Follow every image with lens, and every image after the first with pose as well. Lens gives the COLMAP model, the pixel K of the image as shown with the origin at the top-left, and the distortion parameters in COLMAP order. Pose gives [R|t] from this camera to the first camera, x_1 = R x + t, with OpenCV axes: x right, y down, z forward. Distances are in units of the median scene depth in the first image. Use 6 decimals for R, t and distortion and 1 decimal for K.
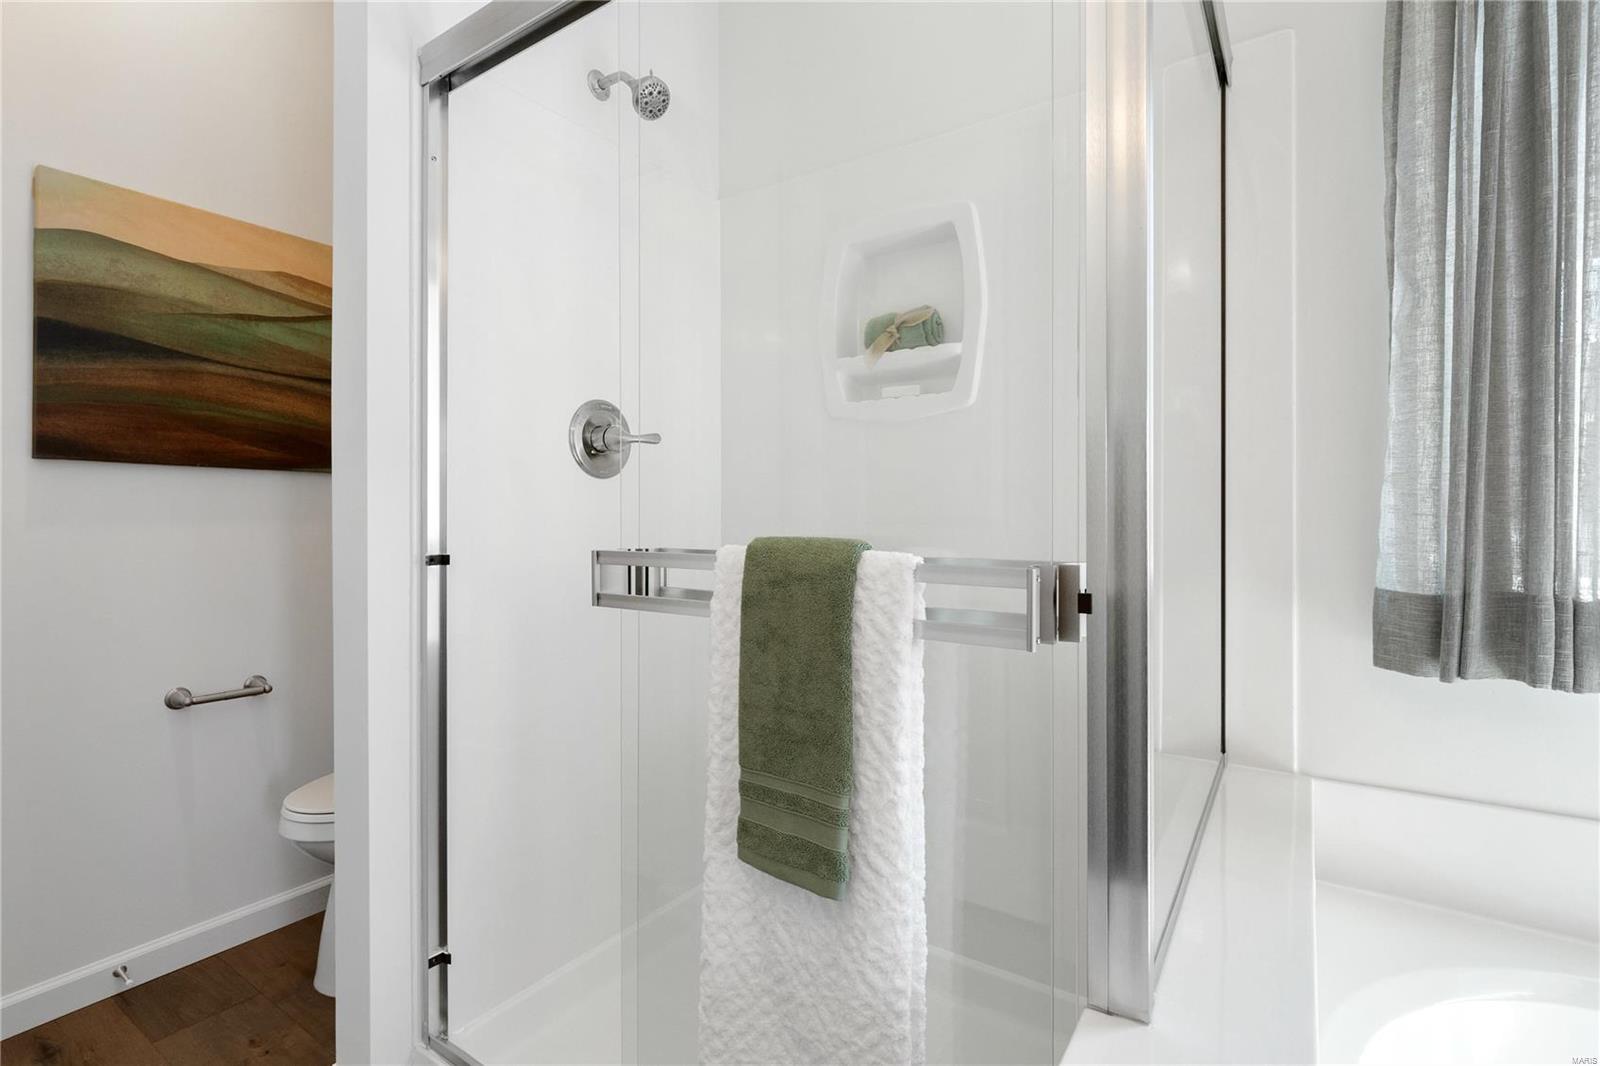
lens RADIAL K [[754.9, 0, 806.9], [0, 754.9, 523.6], [0, 0, 1]] dist [-0.001188, -0.000938]
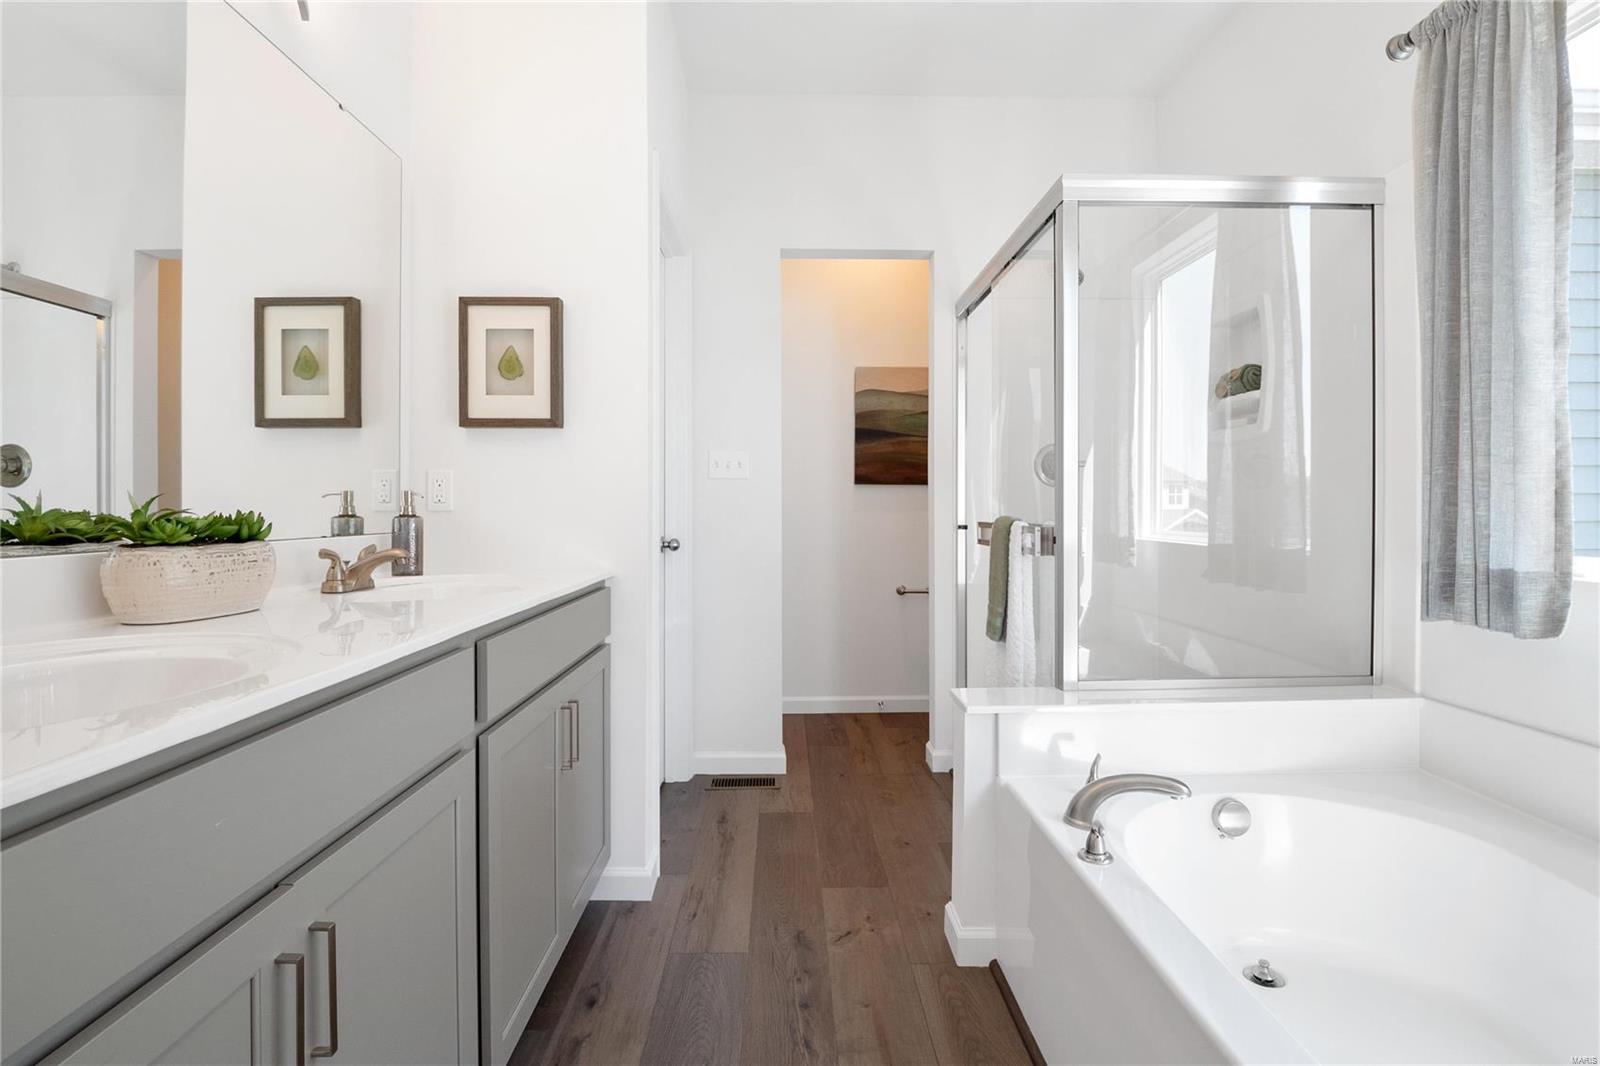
lens RADIAL K [[754.9, 0, 799.2], [0, 754.9, 520.9], [0, 0, 1]] dist [-0.001188, -0.000938]
pose [[0.572601, 0.014189, -0.819712, 0.916155], [-0.004153, 0.999888, 0.014407, -0.001010], [0.819824, -0.004845, 0.572595, -0.580906]]
